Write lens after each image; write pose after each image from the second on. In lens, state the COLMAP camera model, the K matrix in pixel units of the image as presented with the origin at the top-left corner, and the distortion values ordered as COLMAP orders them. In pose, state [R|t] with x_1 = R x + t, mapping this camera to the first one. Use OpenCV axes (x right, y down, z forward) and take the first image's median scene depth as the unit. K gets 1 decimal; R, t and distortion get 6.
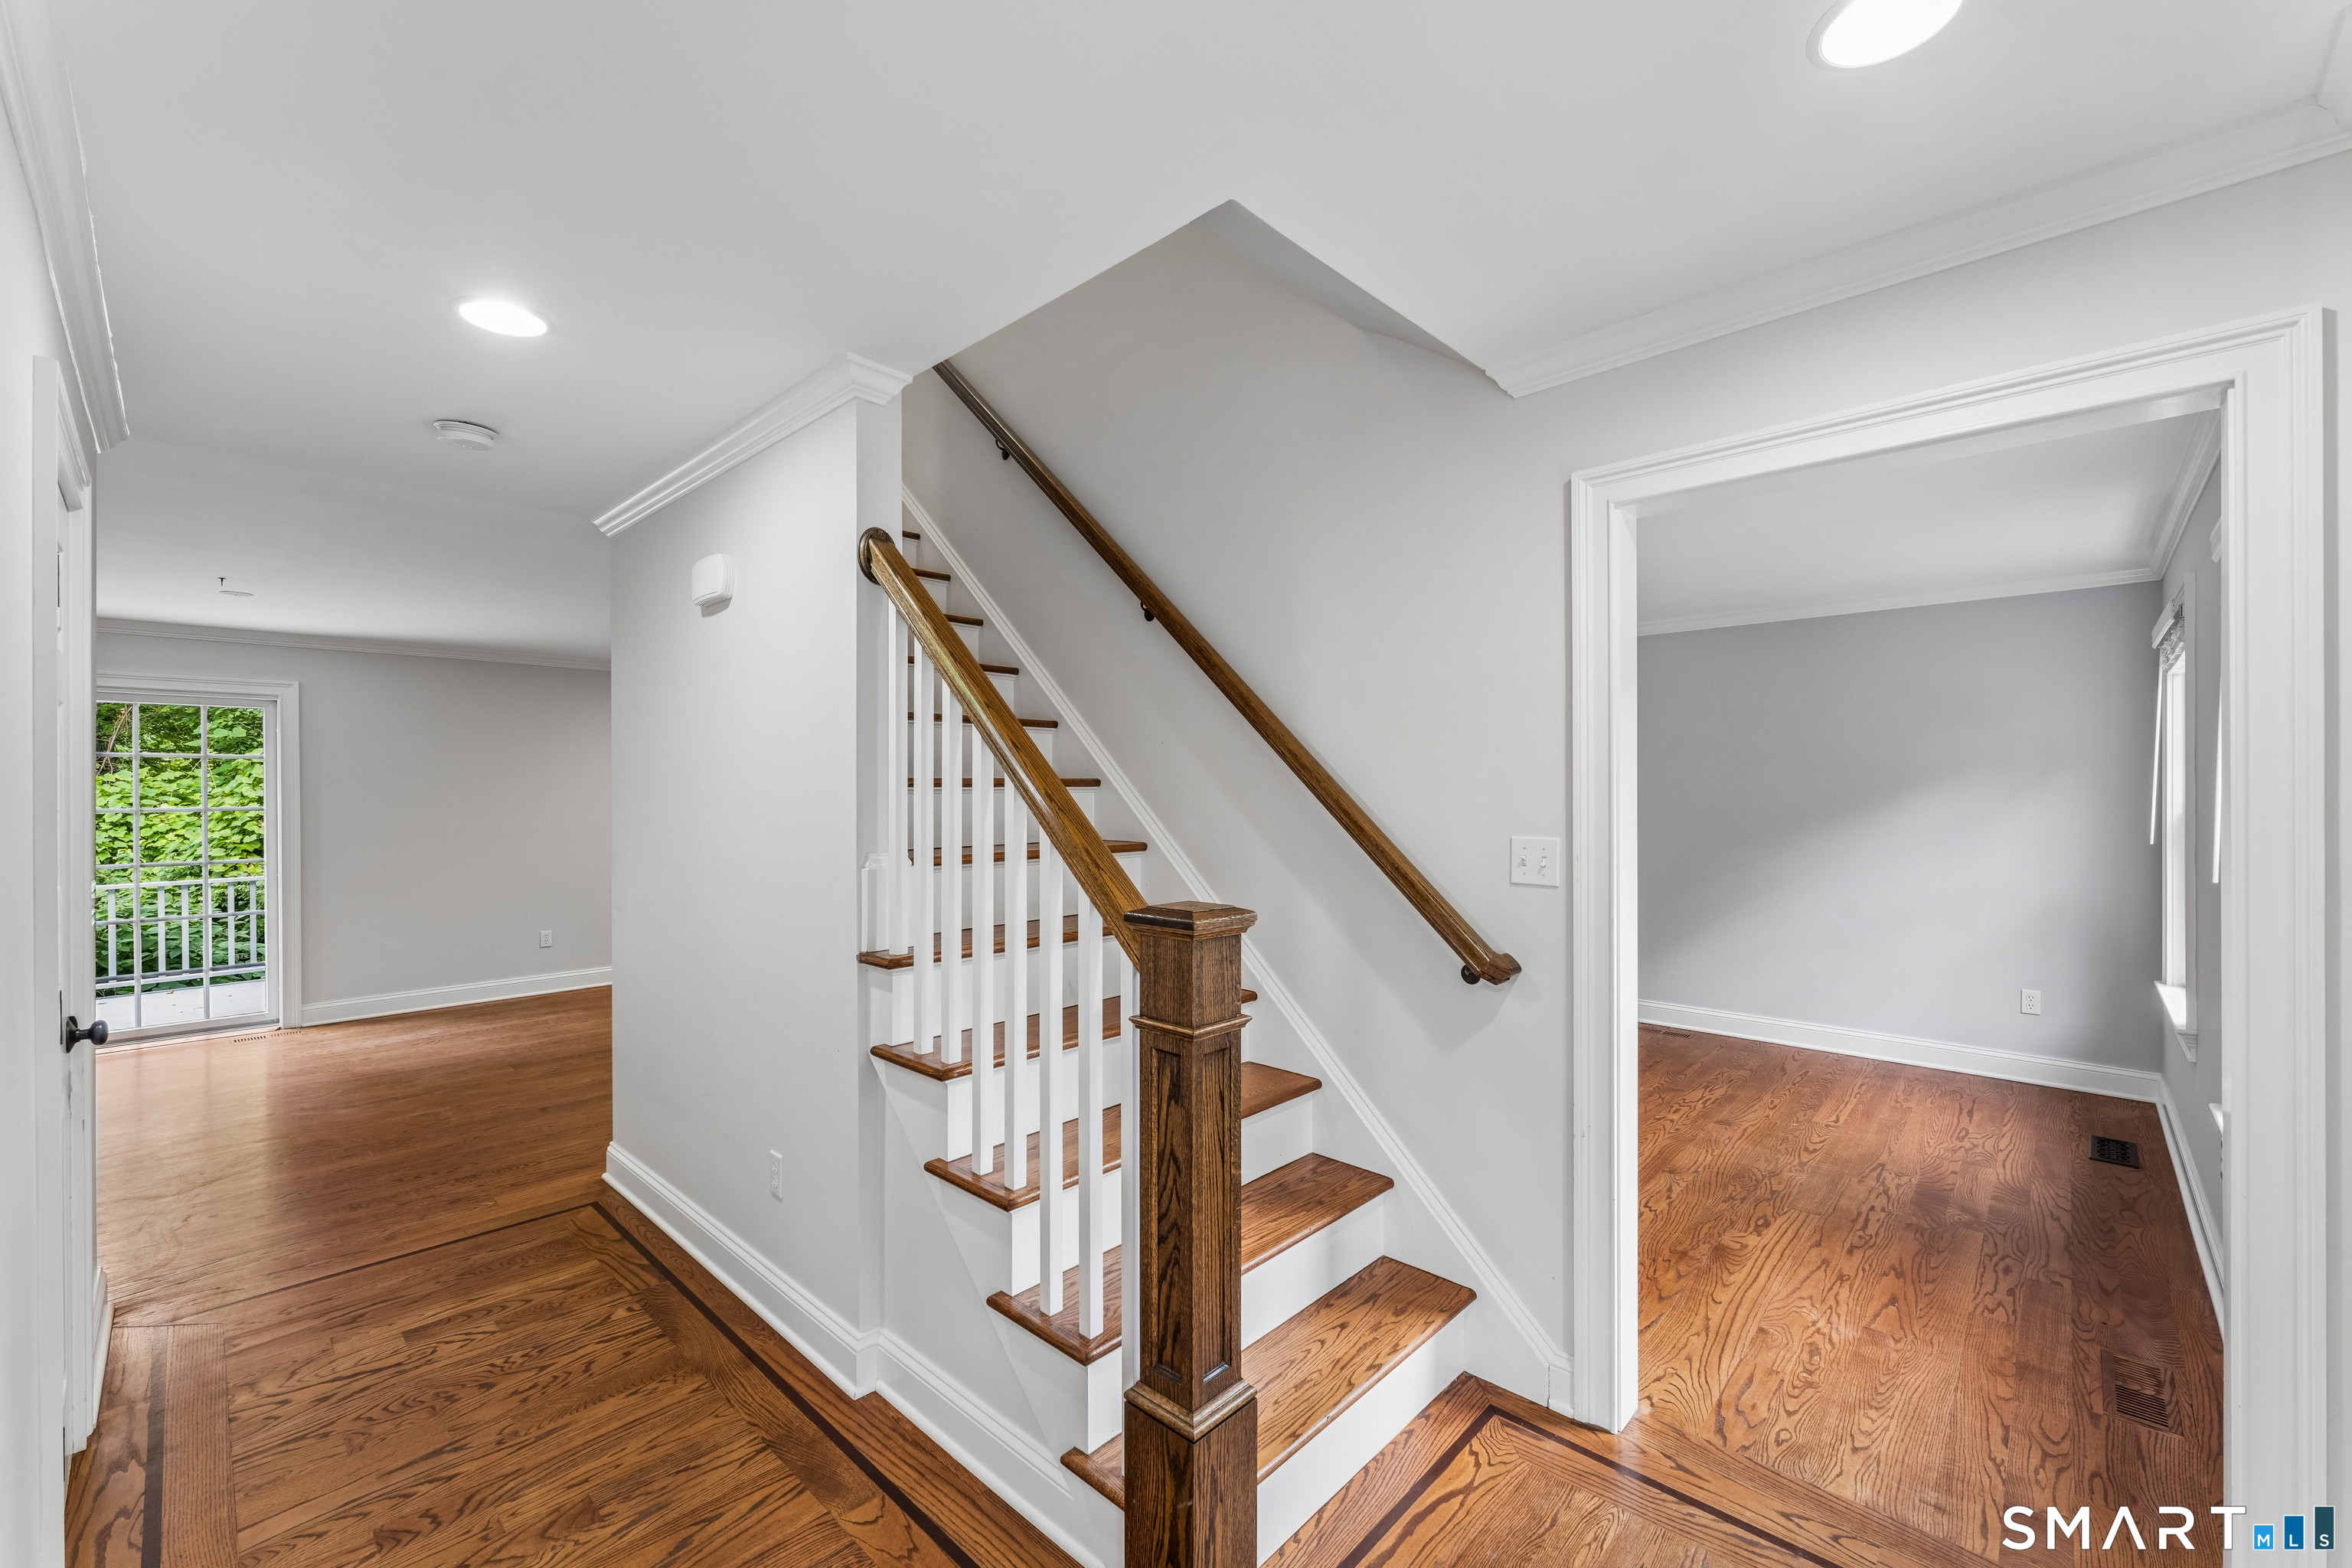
lens RADIAL K [[943.1, 0, 1178.4], [0, 943.1, 776.3], [0, 0, 1]] dist [-0.001261, -0.000202]
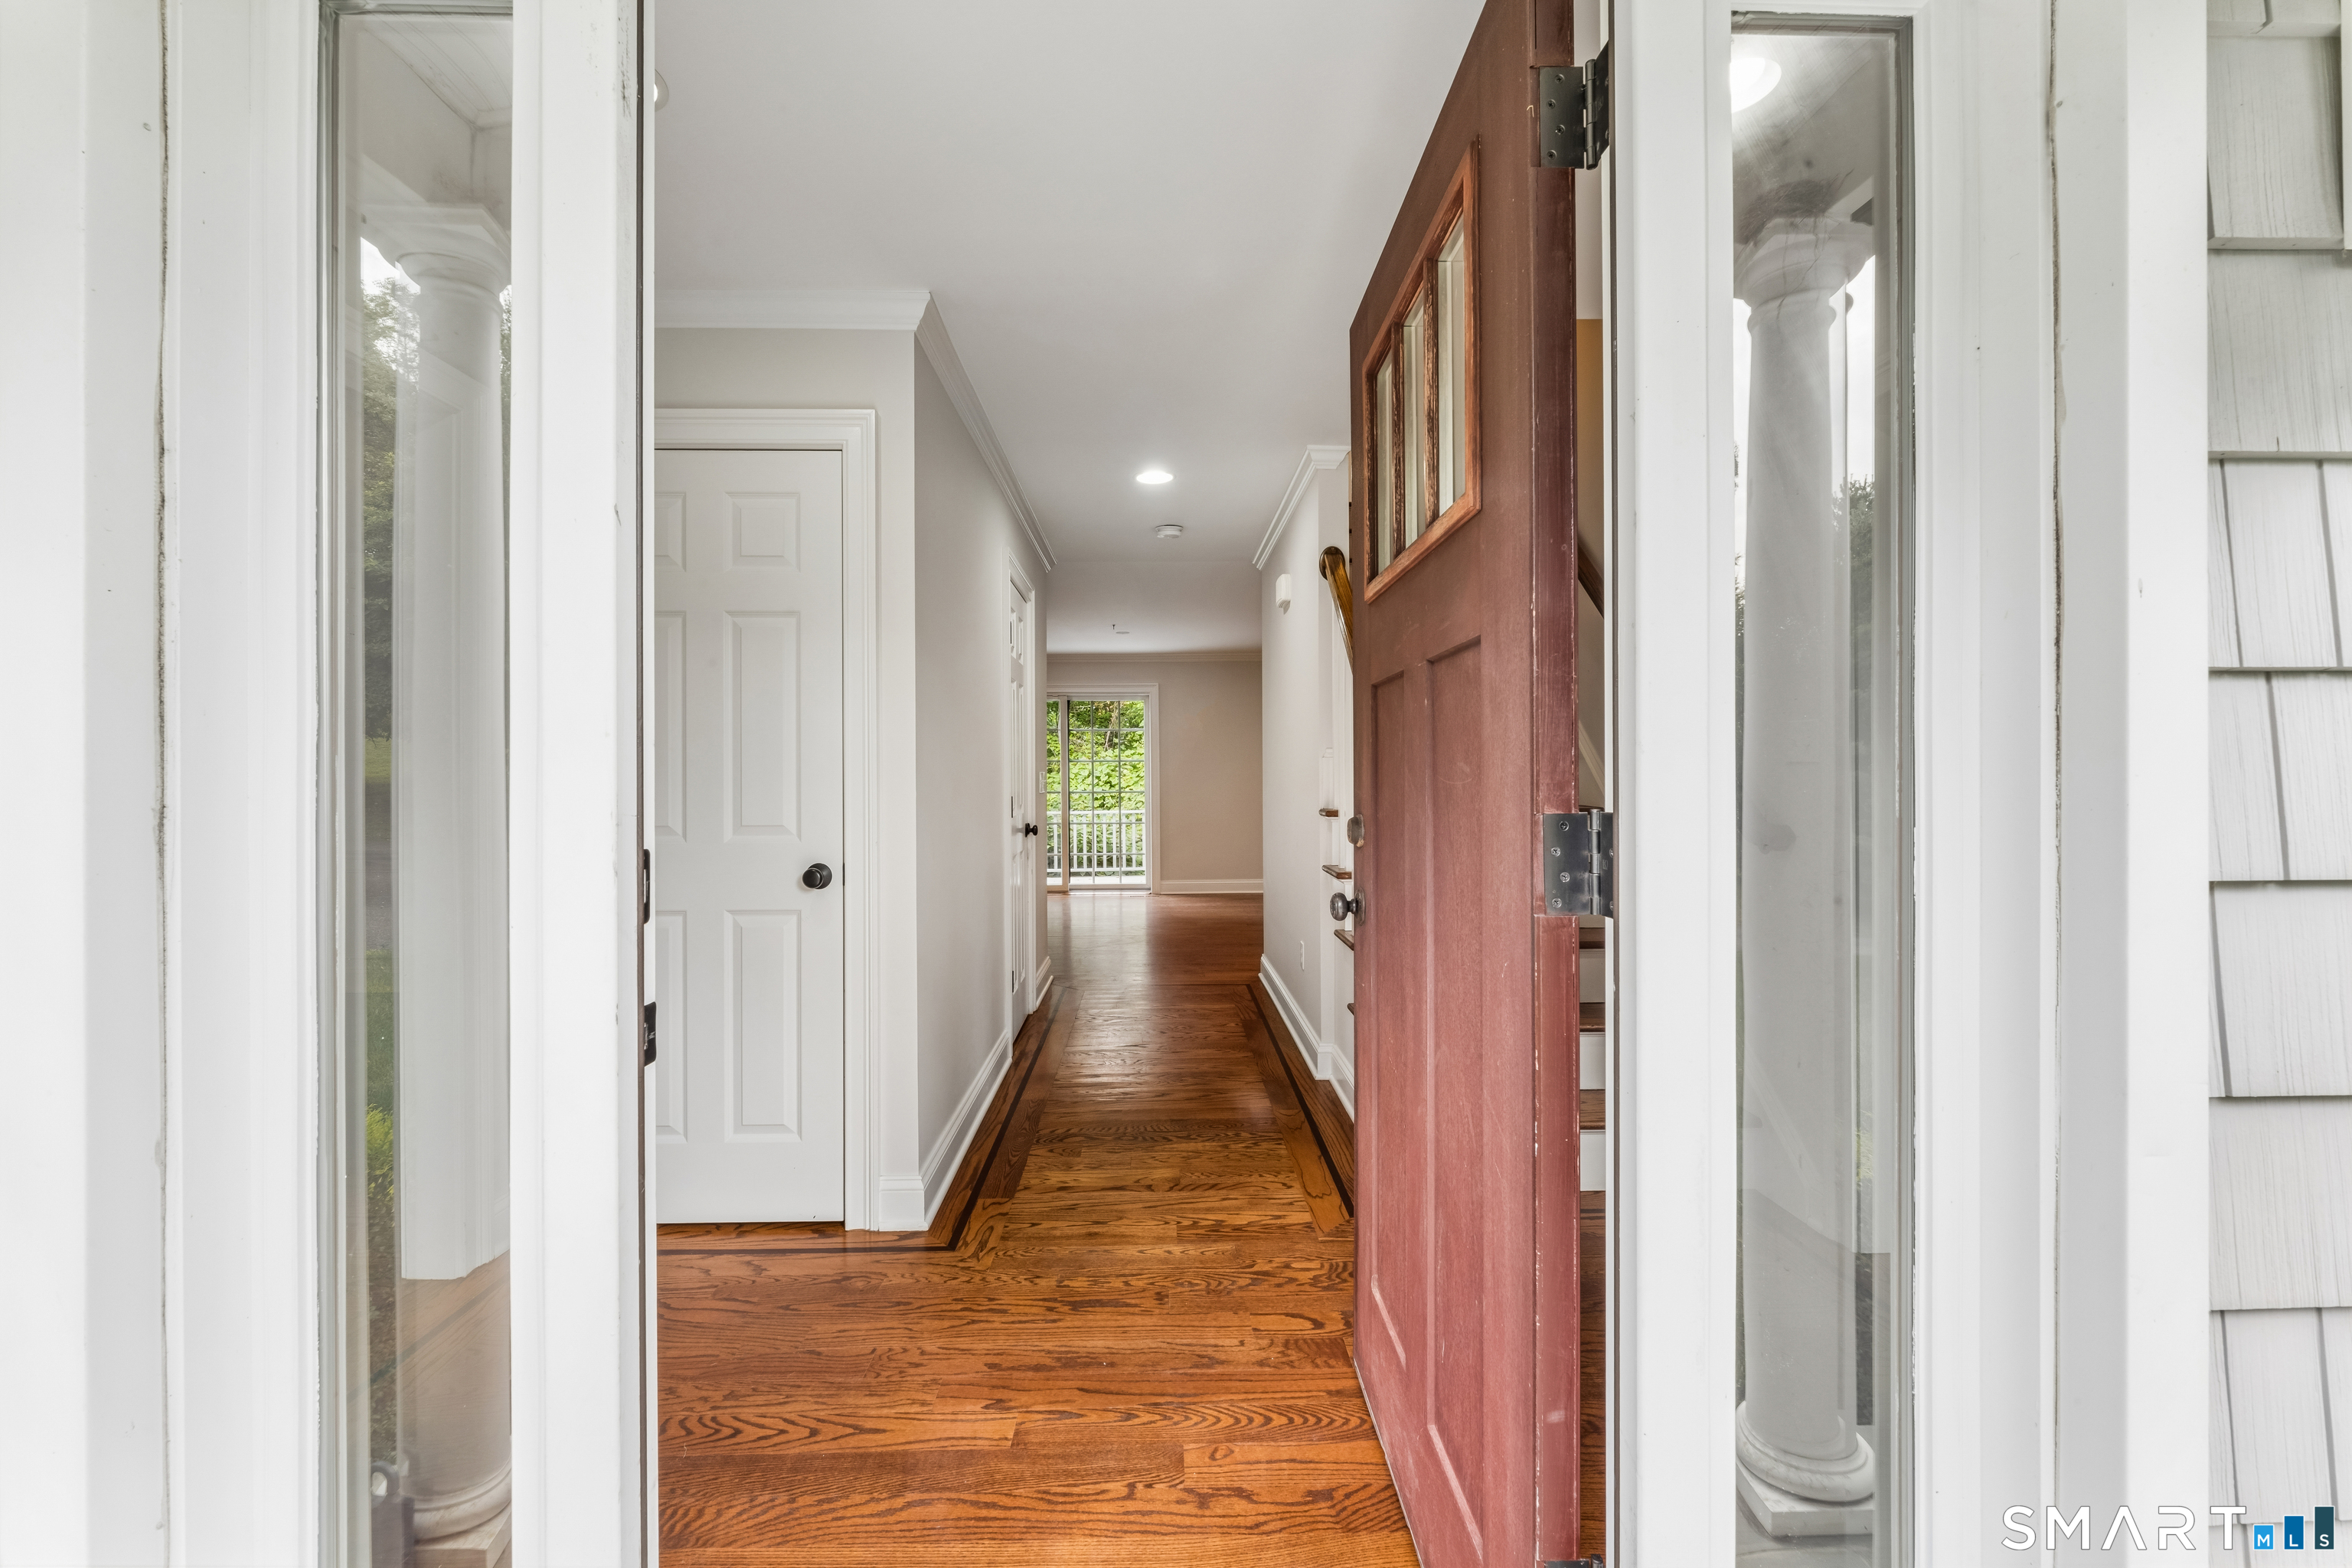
lens RADIAL K [[943.1, 0, 1187.8], [0, 943.1, 780.5], [0, 0, 1]] dist [-0.001261, -0.000202]
pose [[0.701640, -0.000507, -0.712532, 0.658209], [0.004186, 0.999985, 0.003411, 0.131425], [0.712519, -0.005375, 0.701632, -0.303095]]
